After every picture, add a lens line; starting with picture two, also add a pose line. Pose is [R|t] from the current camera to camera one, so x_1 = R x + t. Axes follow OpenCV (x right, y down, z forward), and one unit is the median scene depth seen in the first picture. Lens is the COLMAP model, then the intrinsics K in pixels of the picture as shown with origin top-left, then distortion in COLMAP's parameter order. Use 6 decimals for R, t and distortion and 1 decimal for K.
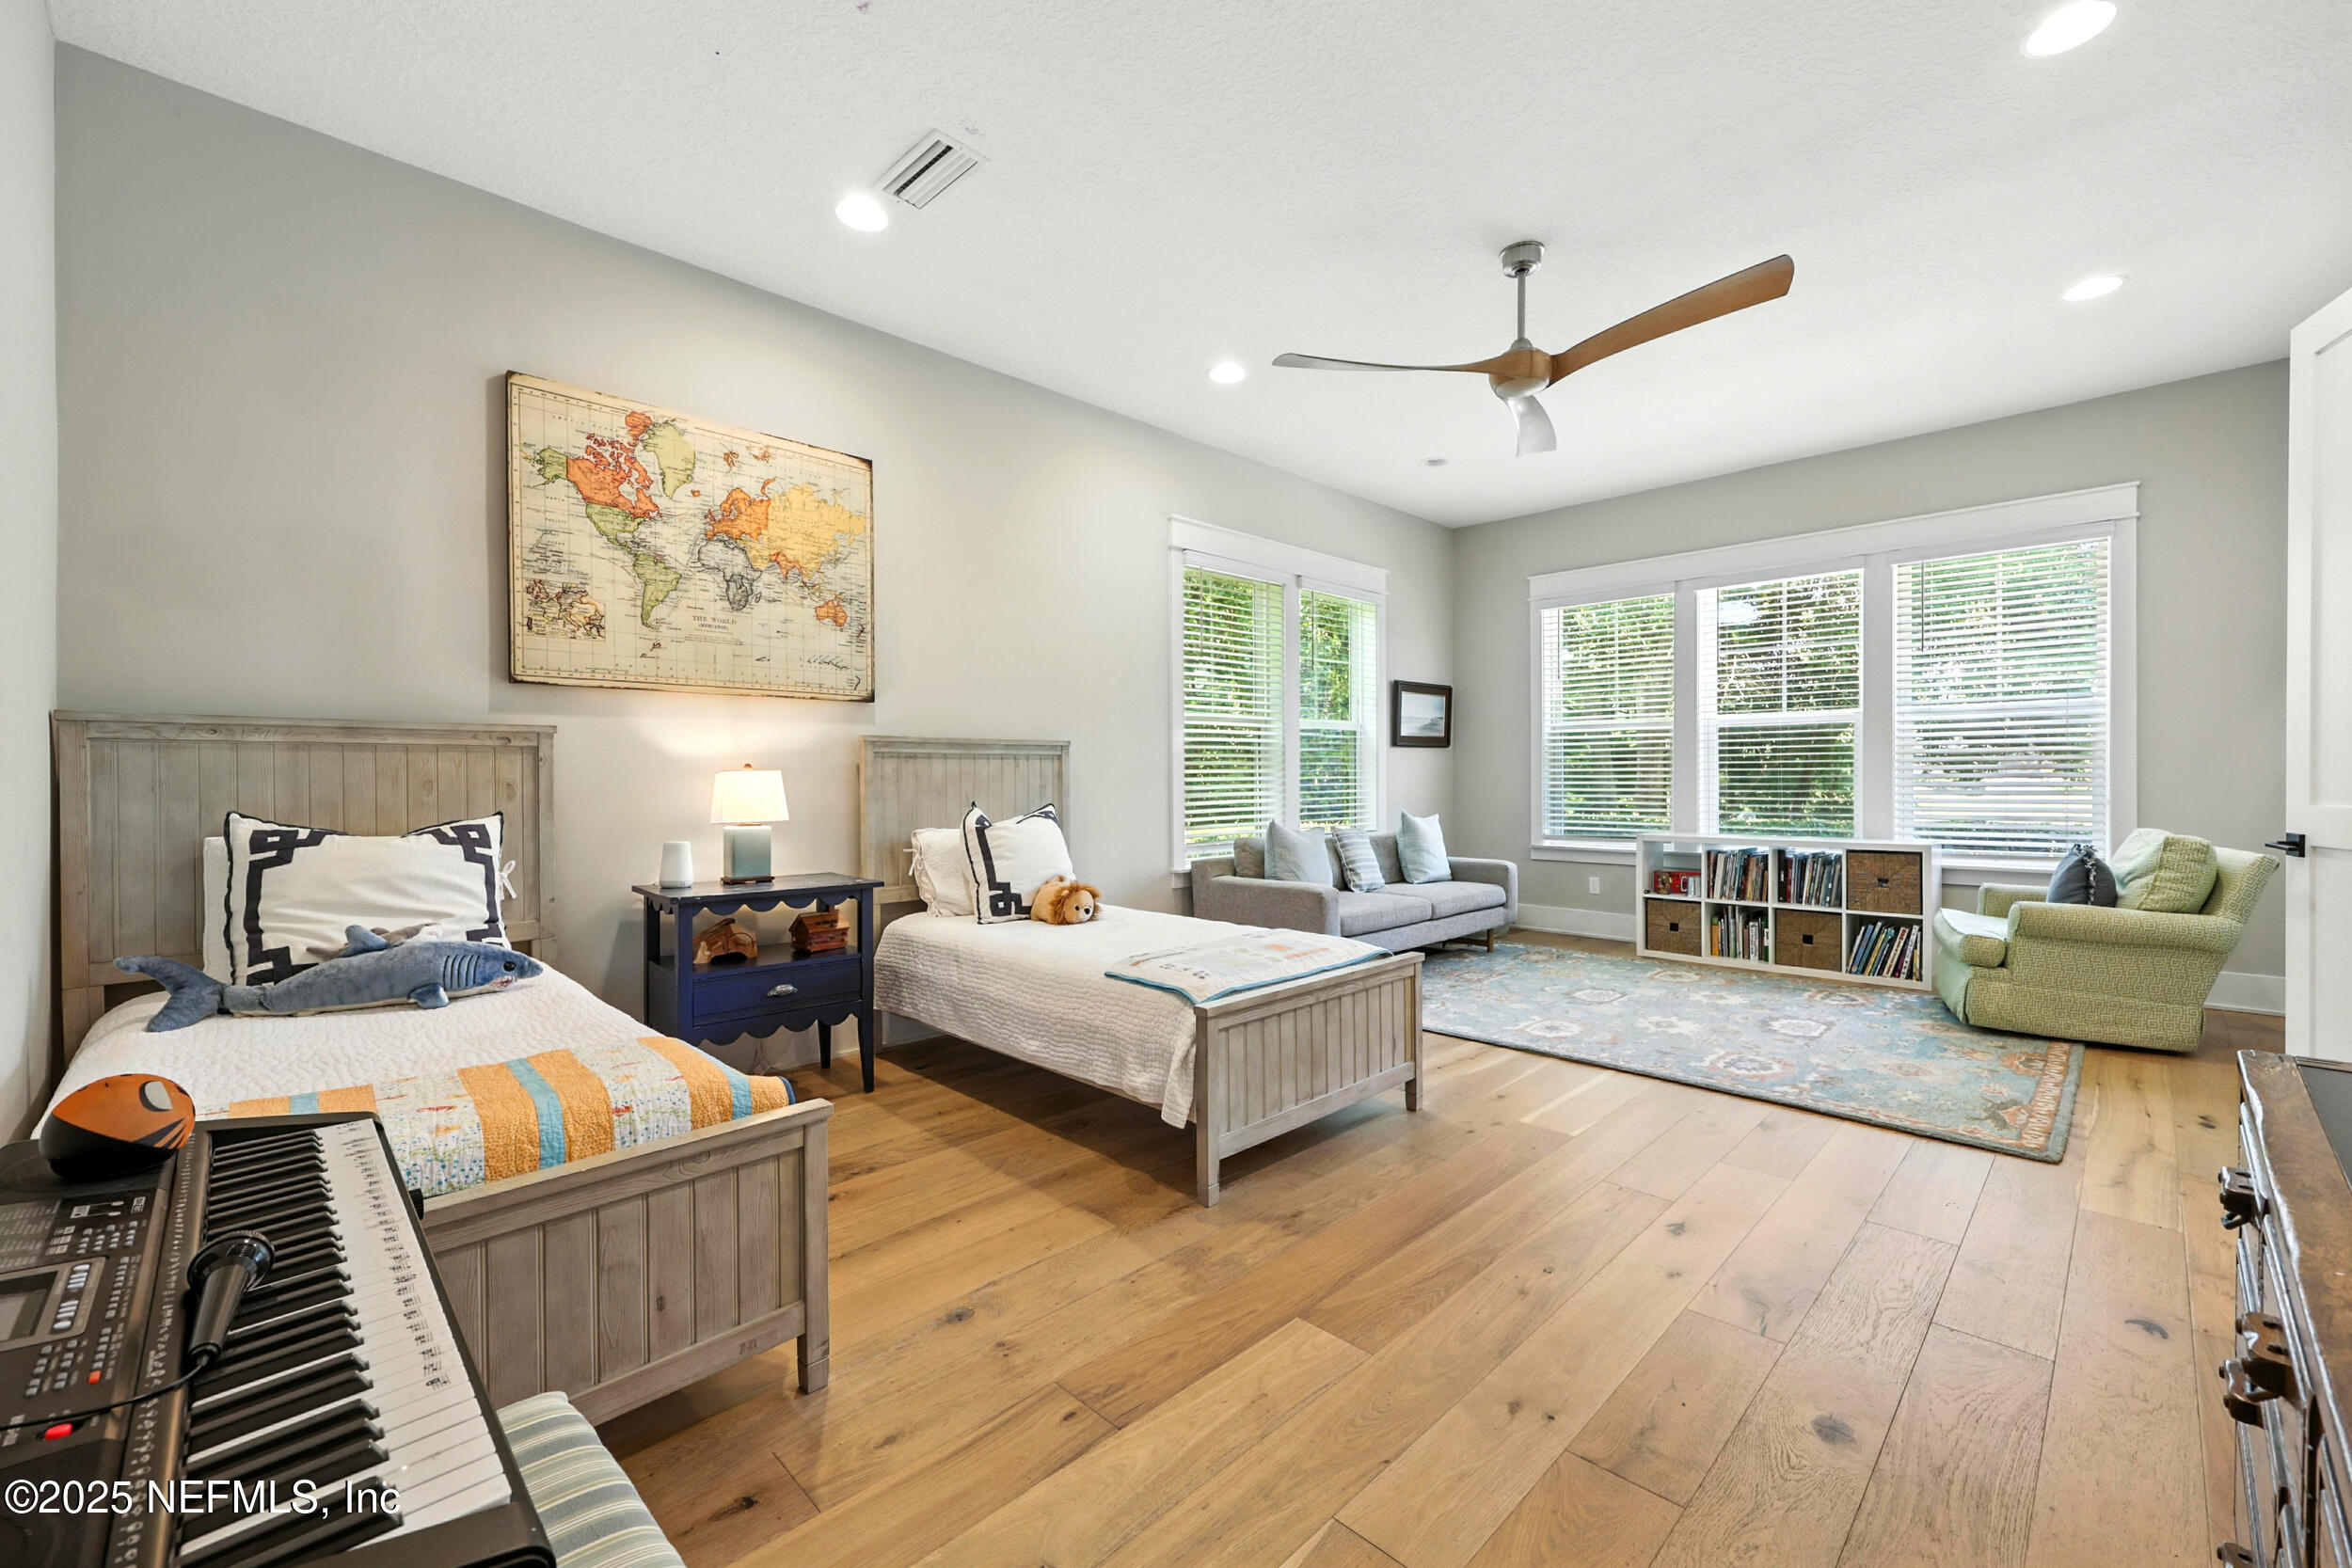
lens RADIAL K [[950.2, 0, 1176.5], [0, 950.2, 782.1], [0, 0, 1]] dist [-0.001679, -0.000197]
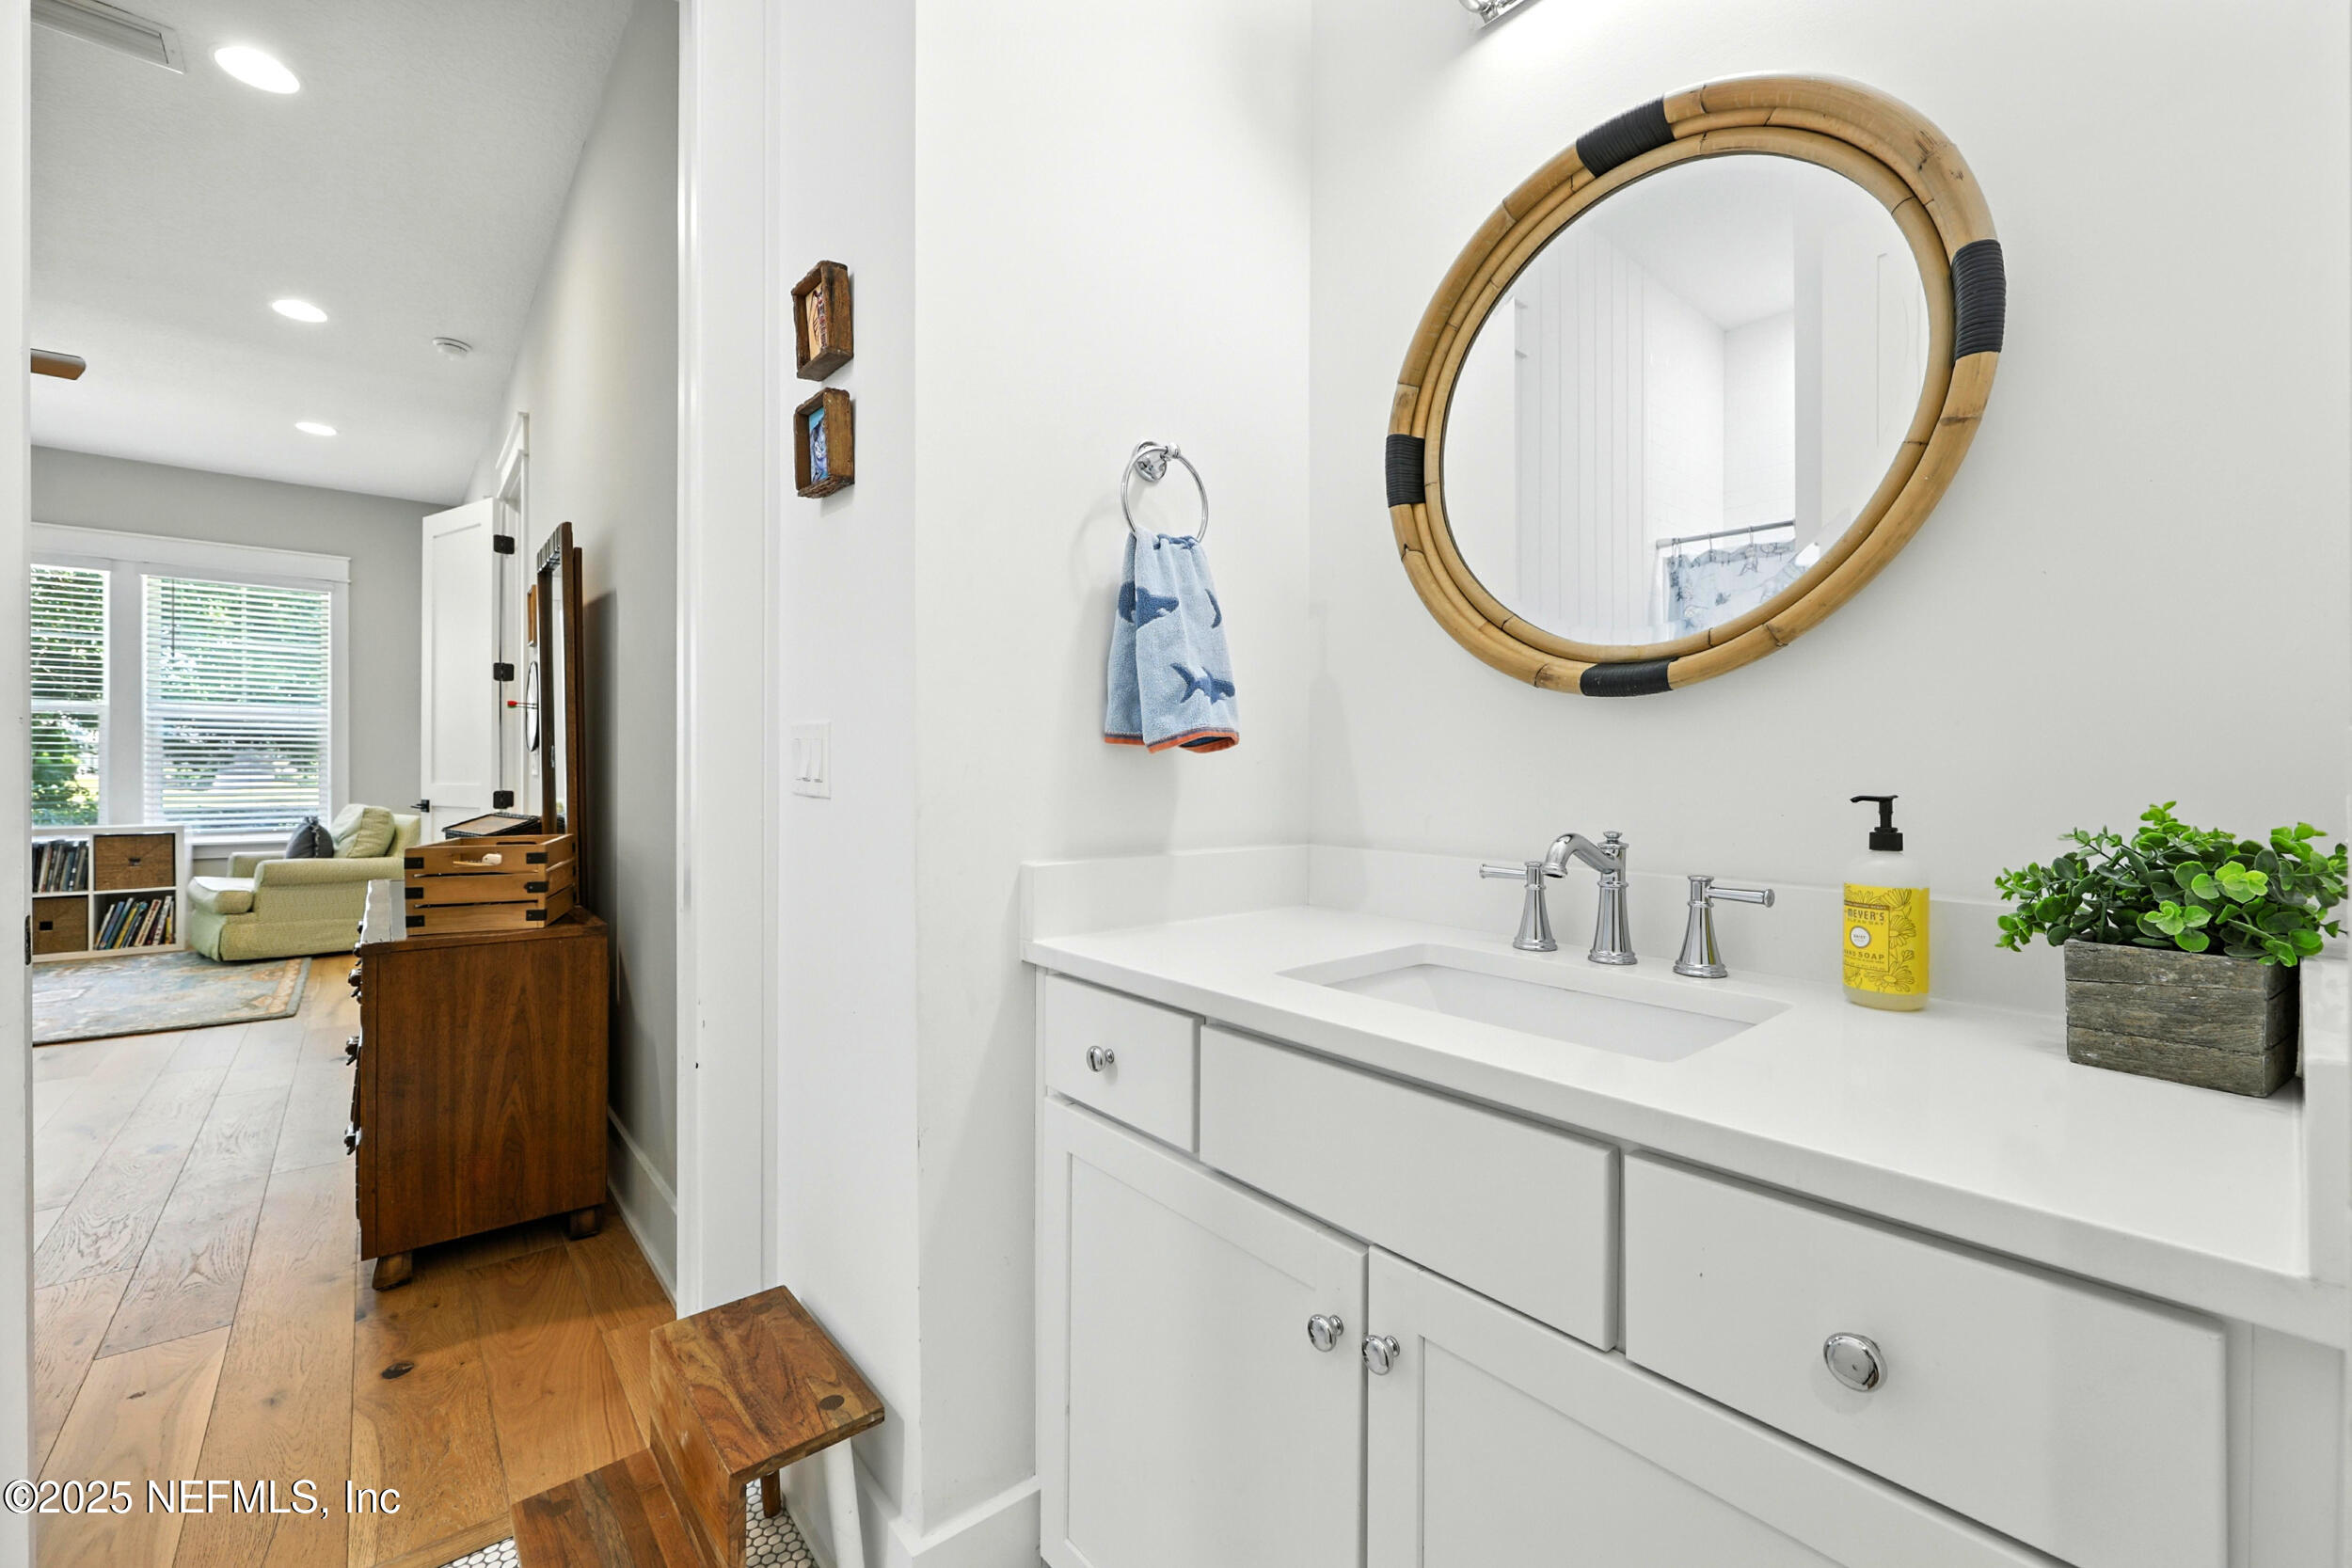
lens RADIAL K [[950.2, 0, 1182.5], [0, 950.2, 777.6], [0, 0, 1]] dist [-0.001679, -0.000197]
pose [[0.068247, -0.000426, 0.997668, -0.329684], [-0.000138, 1.000000, 0.000437, 0.007633], [-0.997668, -0.000168, 0.068247, -0.353711]]
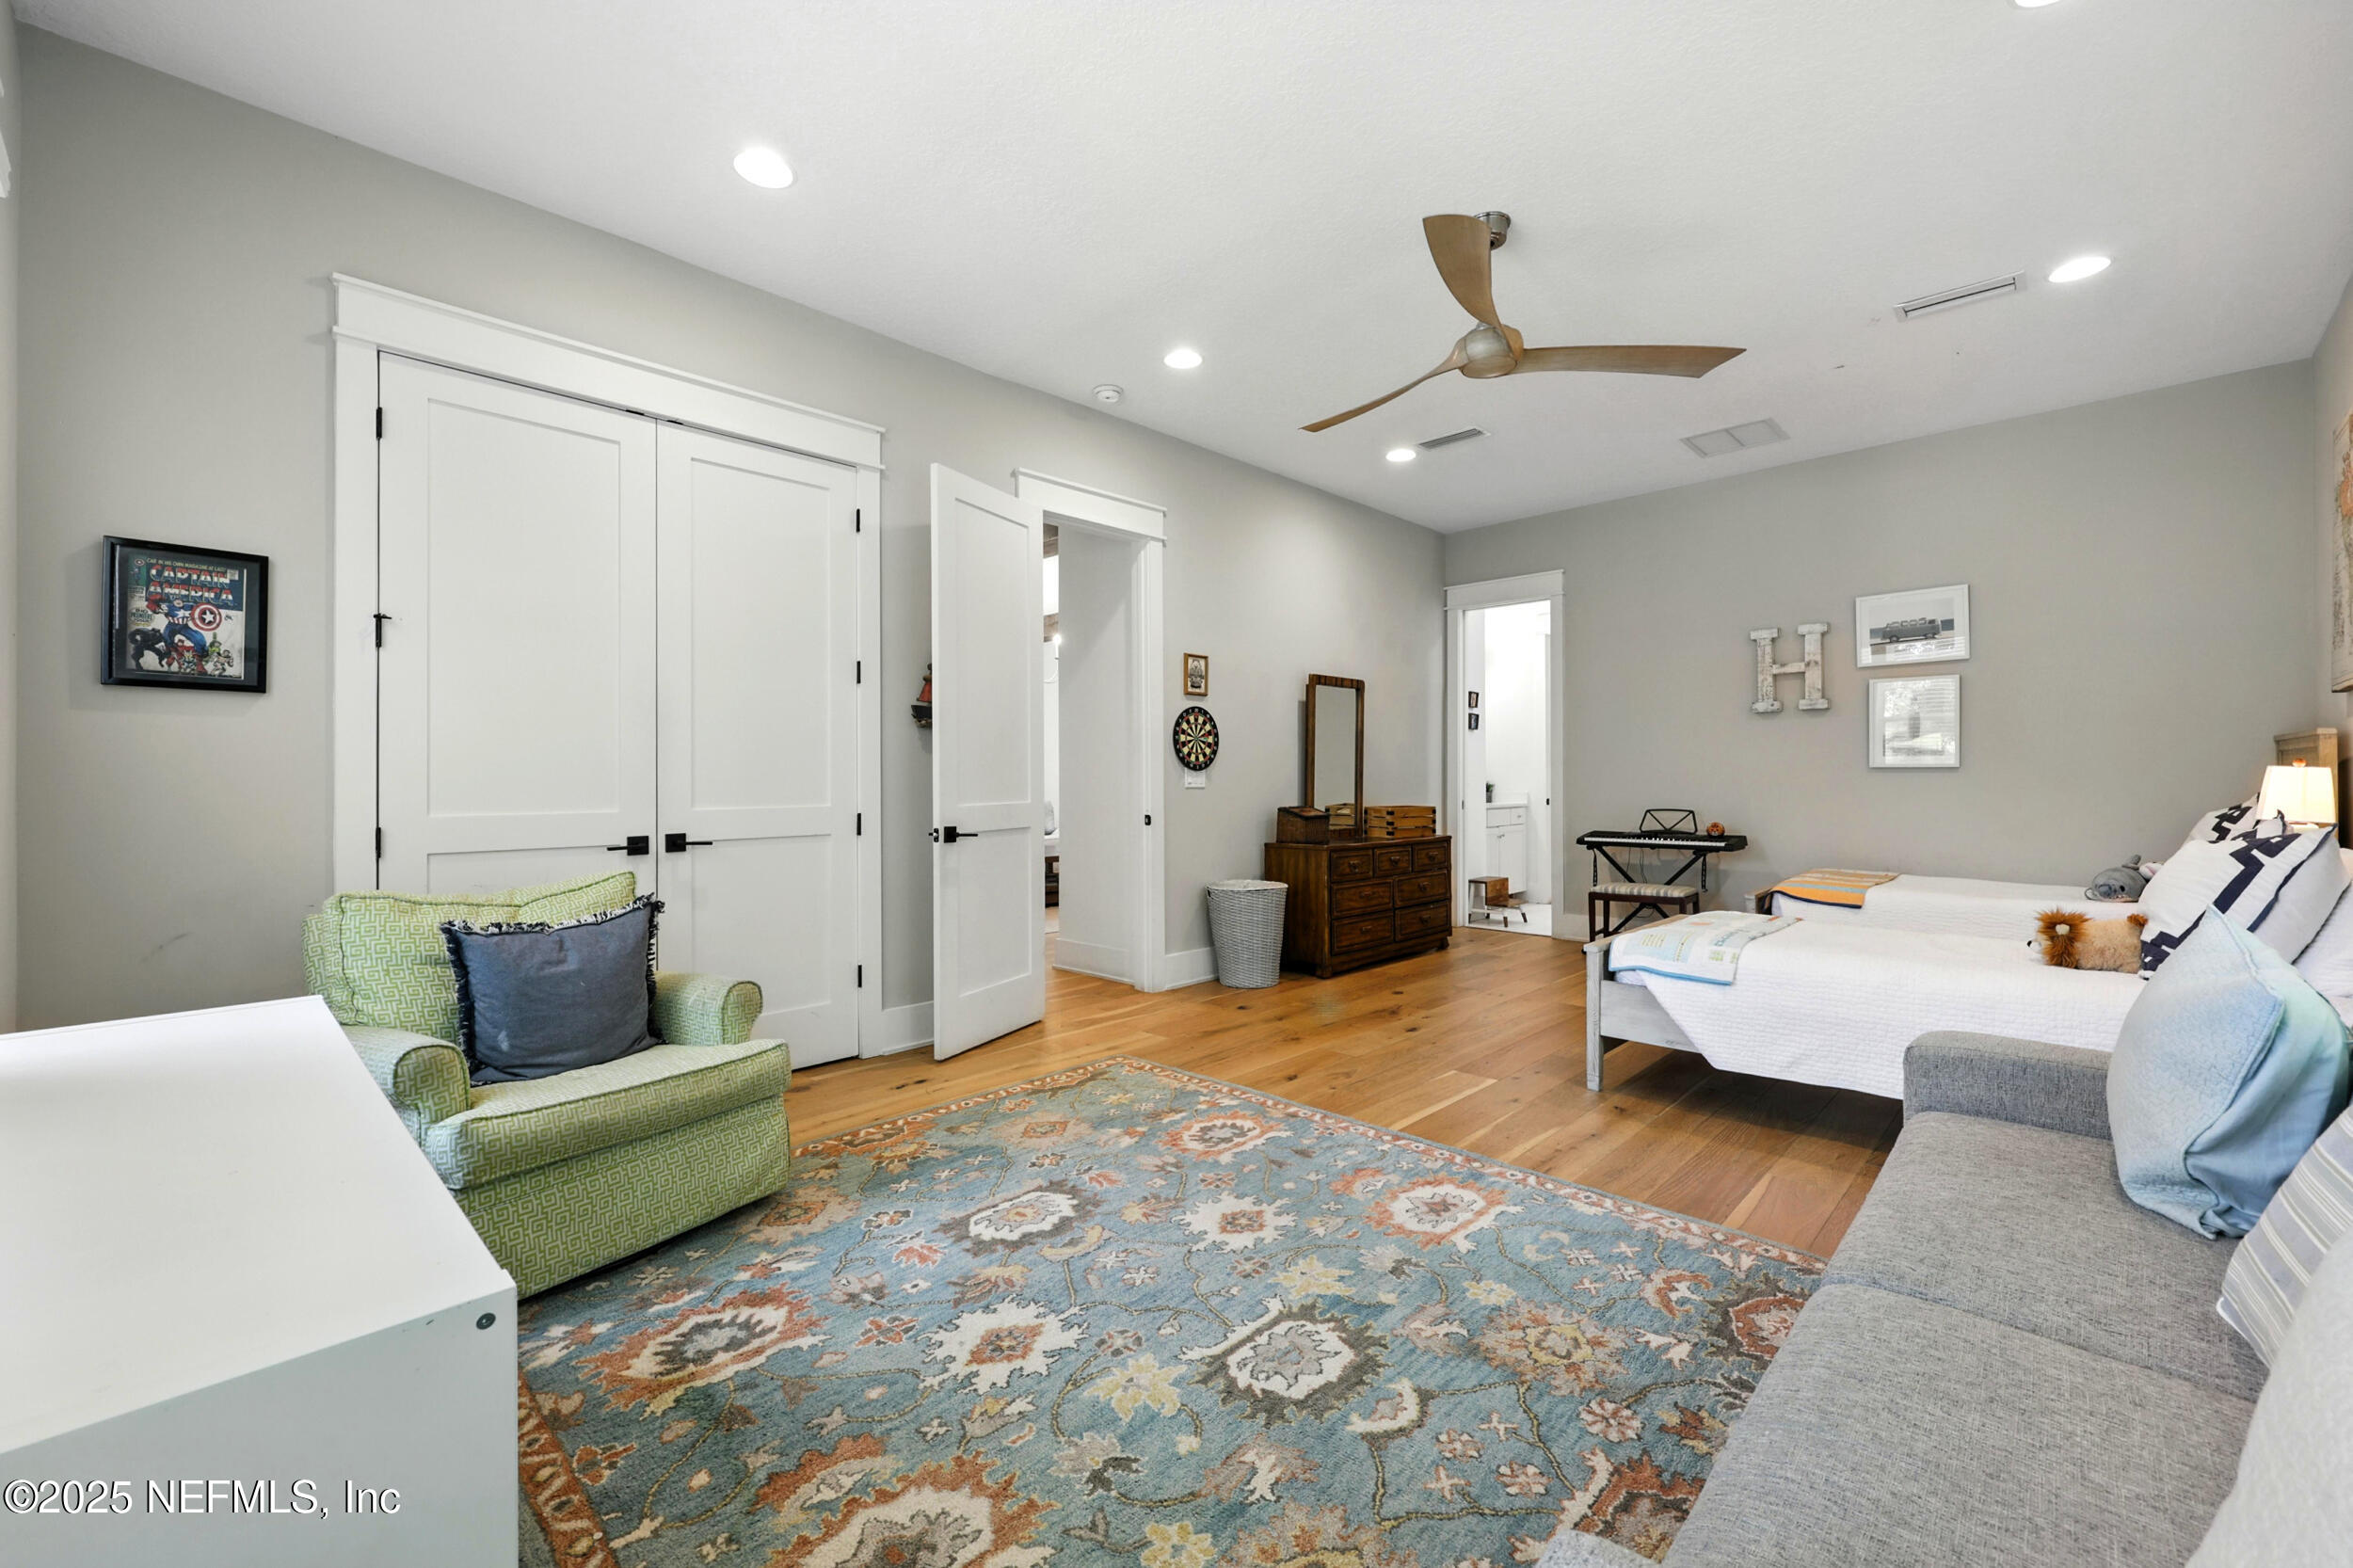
lens RADIAL K [[950.7, 0, 1181.5], [0, 950.7, 785.1], [0, 0, 1]] dist [-0.001679, -0.000197]
pose [[-0.999662, -0.005762, -0.025369, 0.553810], [-0.005704, 0.999981, -0.002359, -0.002128], [0.025382, -0.002214, -0.999675, 1.533224]]
